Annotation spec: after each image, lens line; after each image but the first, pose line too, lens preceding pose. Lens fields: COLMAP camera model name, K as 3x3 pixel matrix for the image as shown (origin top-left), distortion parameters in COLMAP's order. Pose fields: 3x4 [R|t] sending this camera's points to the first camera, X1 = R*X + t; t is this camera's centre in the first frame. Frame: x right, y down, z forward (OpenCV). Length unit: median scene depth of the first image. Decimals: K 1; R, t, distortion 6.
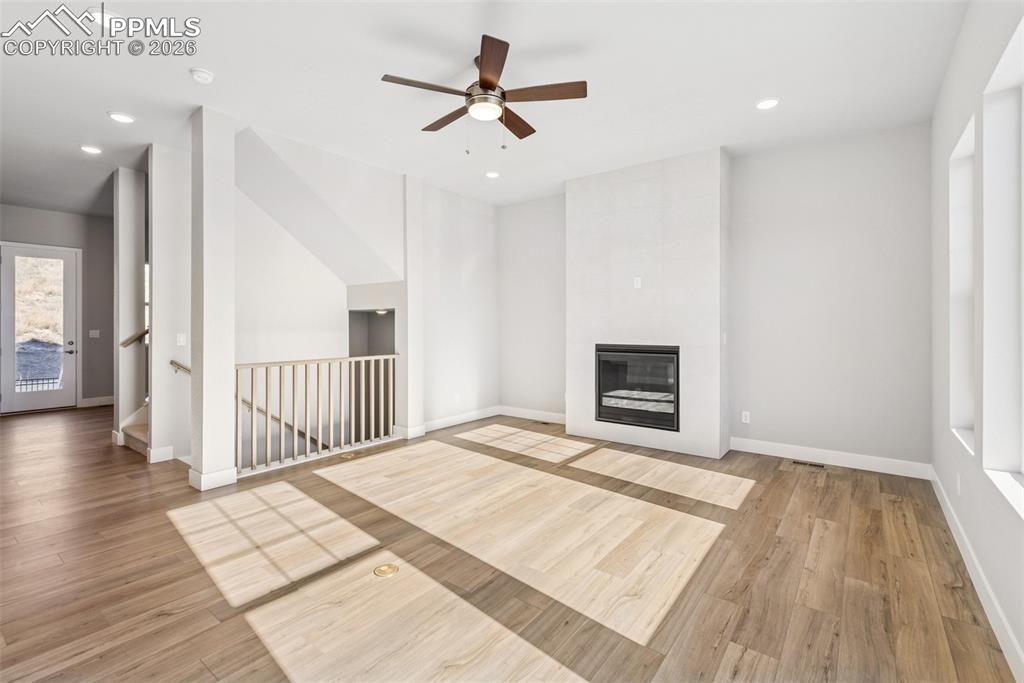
lens RADIAL K [[459.8, 0, 508.1], [0, 459.8, 331.9], [0, 0, 1]] dist [-0.000222, 0.000065]
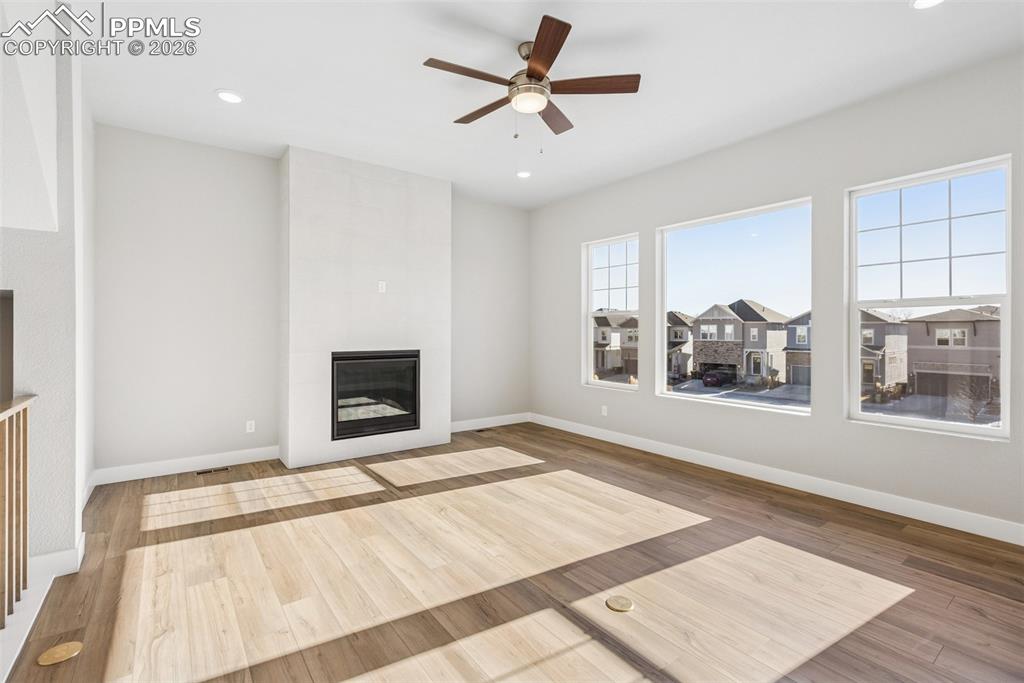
lens RADIAL K [[459.8, 0, 507.9], [0, 459.8, 338.7], [0, 0, 1]] dist [-0.000222, 0.000065]
pose [[0.273908, -0.016600, 0.961613, -0.918063], [0.011243, 0.999838, 0.014057, -0.012220], [-0.961690, 0.006962, 0.274050, 0.746368]]
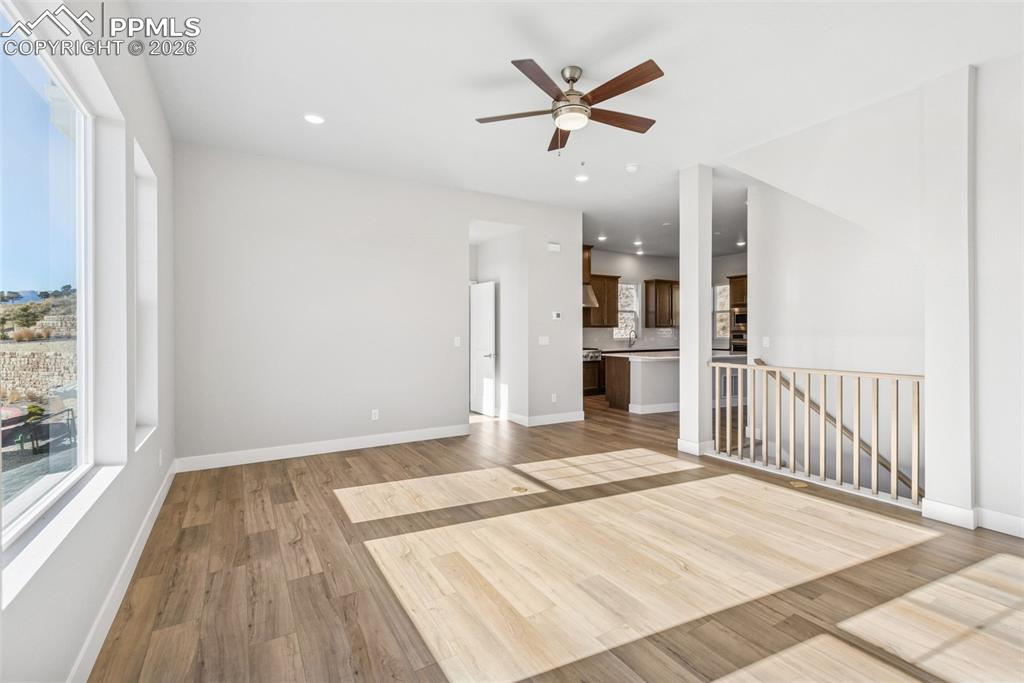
lens RADIAL K [[459.8, 0, 519.7], [0, 459.8, 327.2], [0, 0, 1]] dist [-0.000222, 0.000065]
pose [[-0.353327, -0.006174, -0.935480, 0.915985], [-0.010068, 0.999945, -0.002797, -0.017118], [0.935446, 0.008430, -0.353370, 1.197187]]
